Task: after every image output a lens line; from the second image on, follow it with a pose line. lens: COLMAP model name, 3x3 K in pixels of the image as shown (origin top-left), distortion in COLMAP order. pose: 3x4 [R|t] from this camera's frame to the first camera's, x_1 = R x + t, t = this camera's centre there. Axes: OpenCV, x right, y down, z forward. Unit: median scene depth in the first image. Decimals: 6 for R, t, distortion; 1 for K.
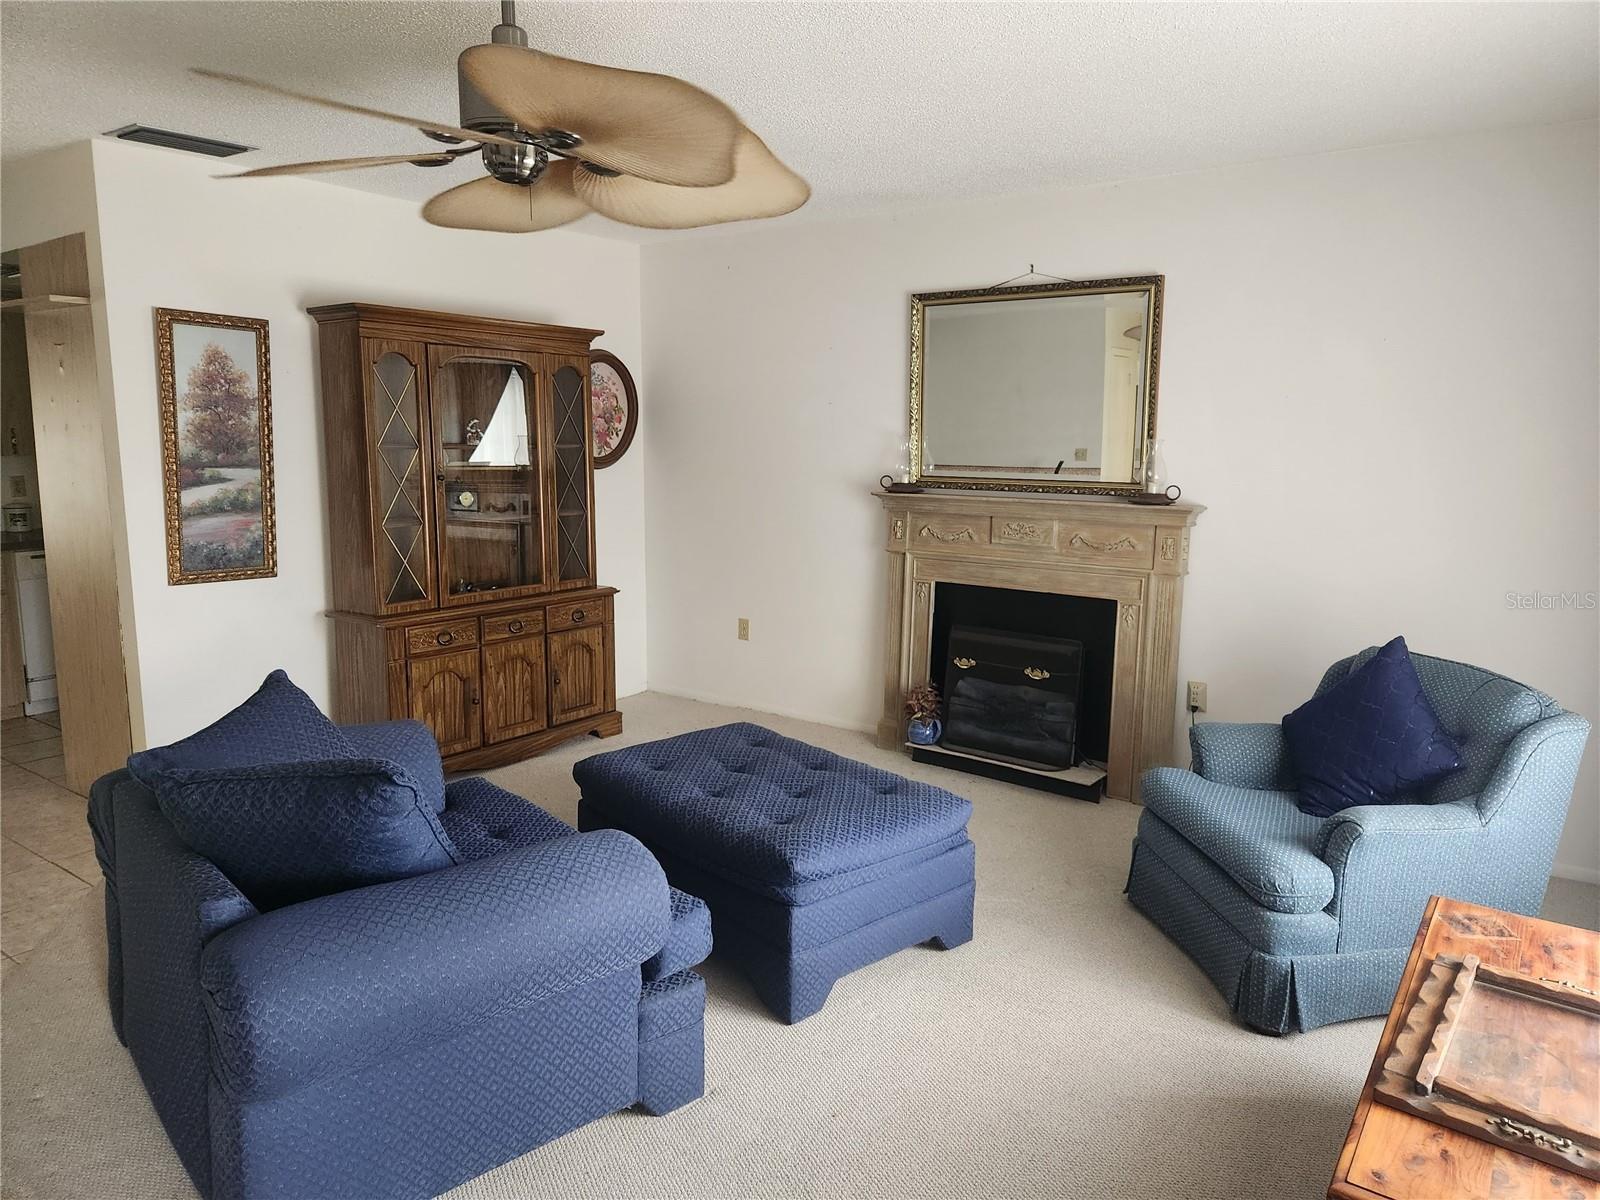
lens RADIAL K [[1058.5, 0, 800.0], [0, 1058.5, 600.0], [0, 0, 1]] dist [0.000514, 0.000025]
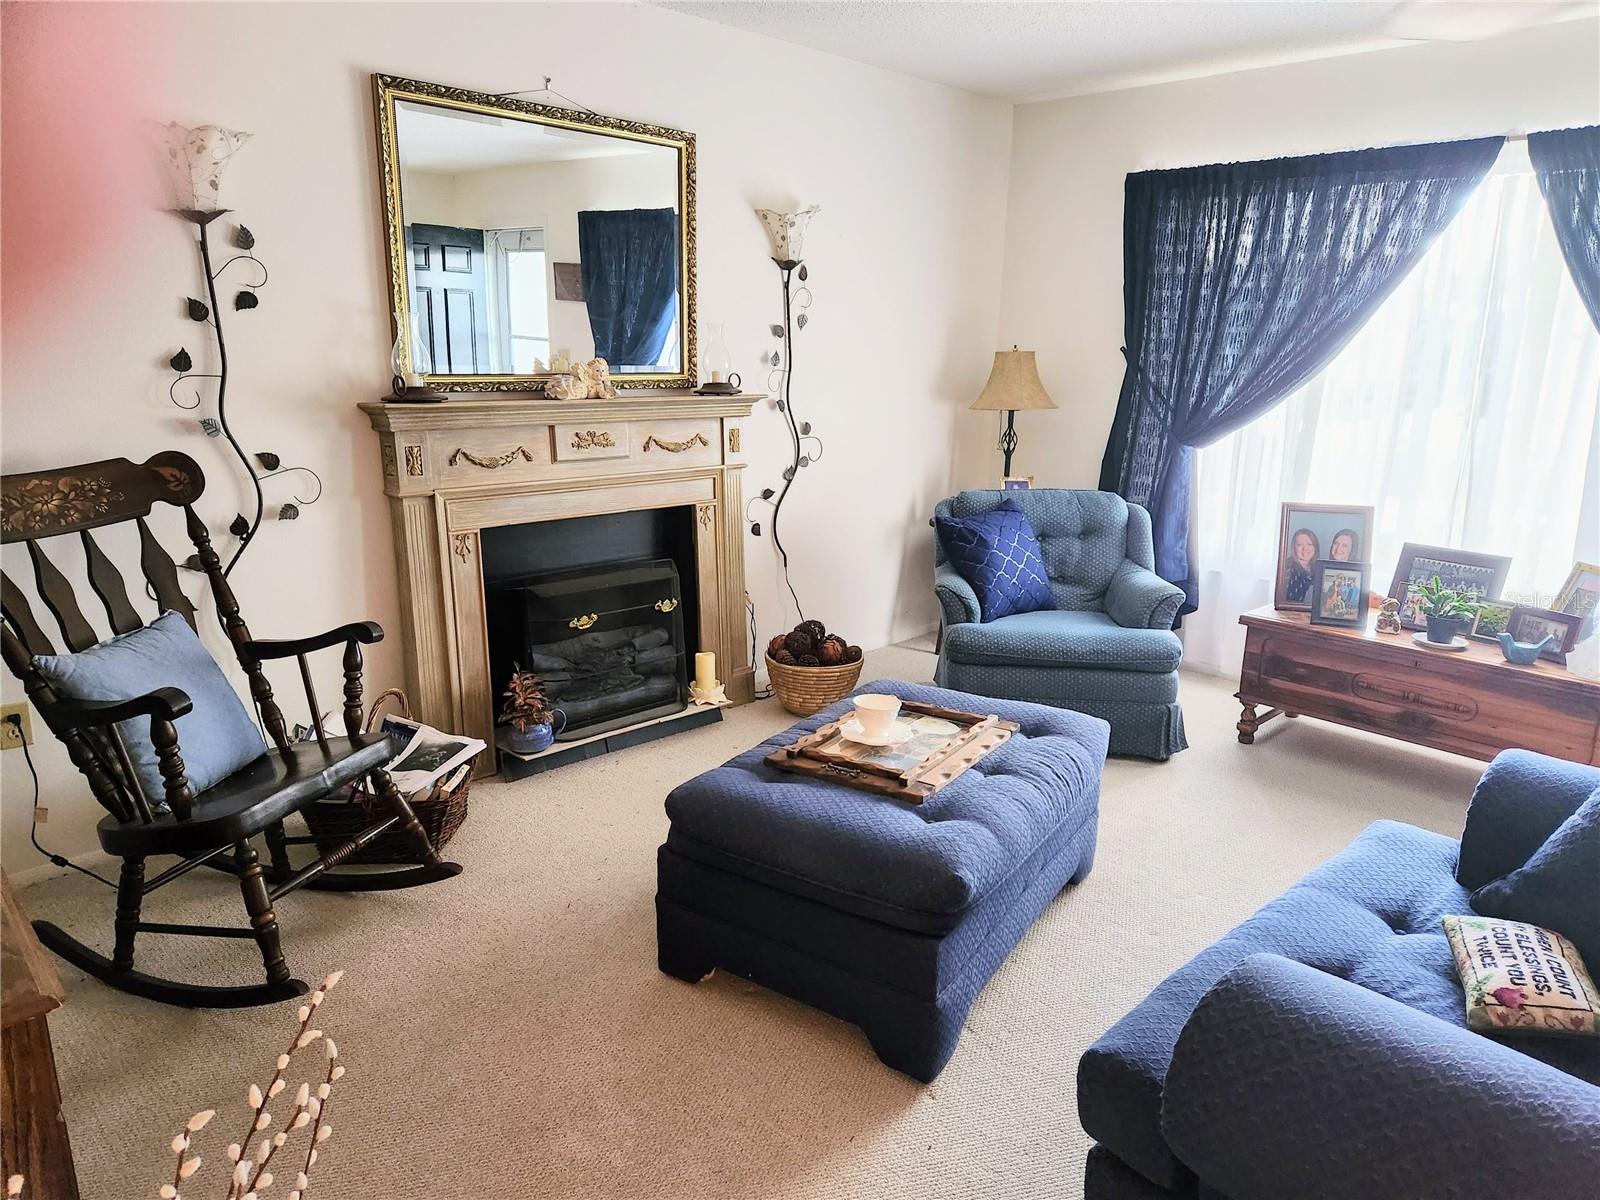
lens RADIAL K [[1058.5, 0, 800.0], [0, 1058.5, 600.0], [0, 0, 1]] dist [0.000514, 0.000025]
pose [[0.167613, -0.244126, 0.955149, -0.540092], [0.129500, 0.965912, 0.224152, -0.105800], [-0.977310, 0.086121, 0.193513, 0.701277]]
